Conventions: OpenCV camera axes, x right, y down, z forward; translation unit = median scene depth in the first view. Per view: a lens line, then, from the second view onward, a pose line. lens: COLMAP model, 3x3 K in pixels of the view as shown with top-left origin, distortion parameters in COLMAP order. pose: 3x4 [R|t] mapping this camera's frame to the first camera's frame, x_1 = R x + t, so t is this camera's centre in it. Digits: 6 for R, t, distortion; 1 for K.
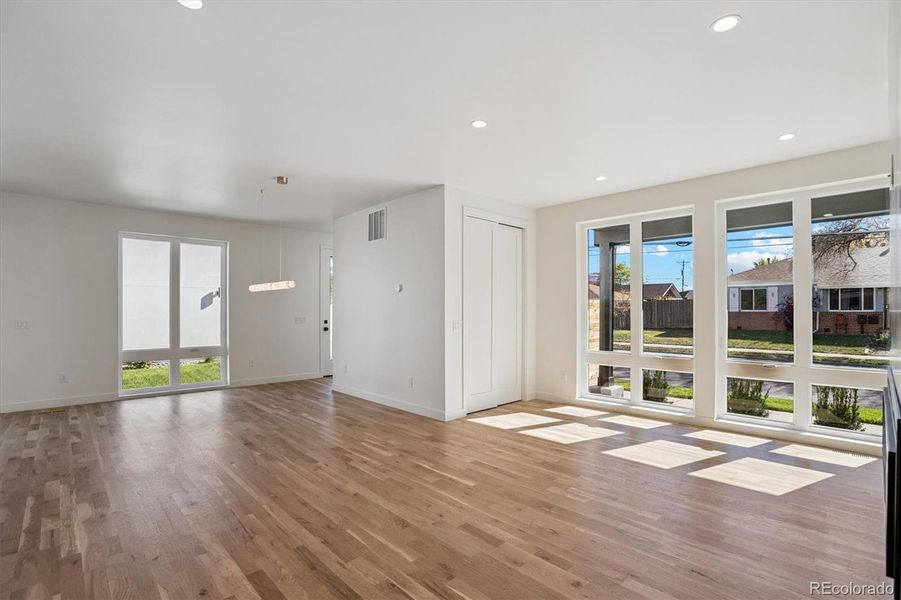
lens RADIAL K [[427.2, 0, 444.0], [0, 427.2, 308.4], [0, 0, 1]] dist [-0.003913, 0.000168]
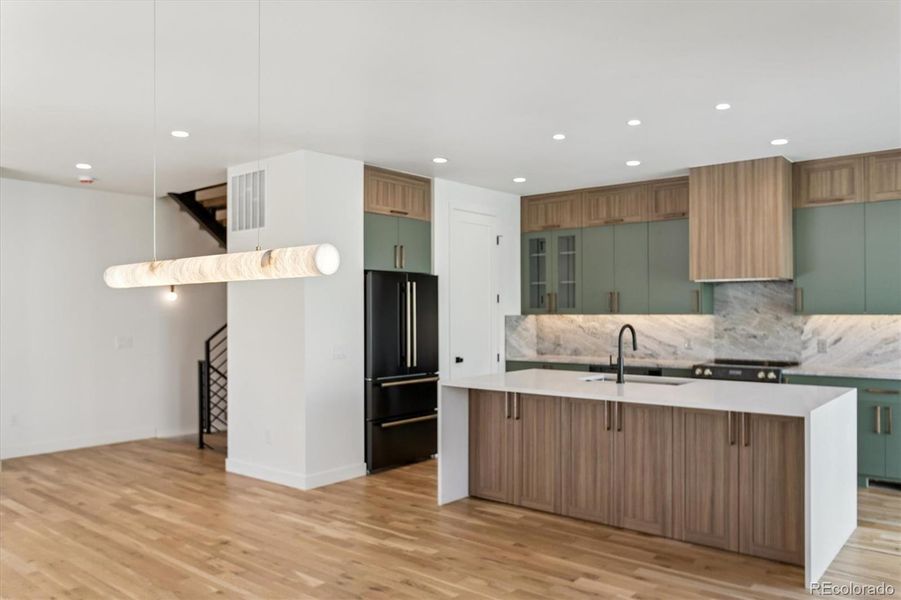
lens RADIAL K [[690.1, 0, 450.6], [0, 690.1, 311.1], [0, 0, 1]] dist [-0.004405, -0.001643]
pose [[-0.992527, 0.007586, -0.121793, -0.901532], [0.008531, 0.999937, -0.007236, -0.031278], [0.121730, -0.008221, -0.992529, 2.560530]]
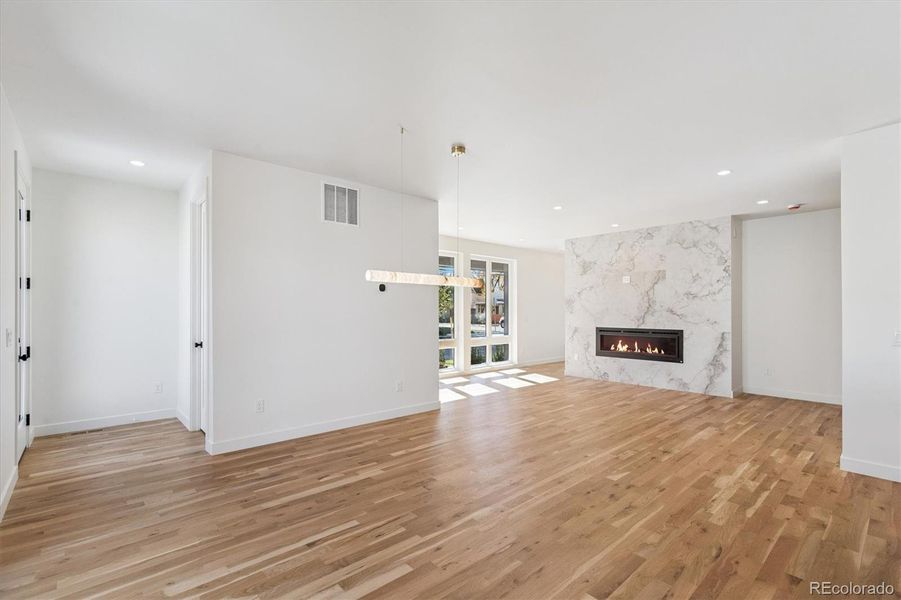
lens RADIAL K [[400.7, 0, 452.1], [0, 400.7, 310.7], [0, 0, 1]] dist [-0.000353, 0.000283]
pose [[0.008447, 0.004336, 0.999955, -1.915329], [-0.010115, 0.999940, -0.004251, 0.008589], [-0.999913, -0.010078, 0.008490, 1.698143]]
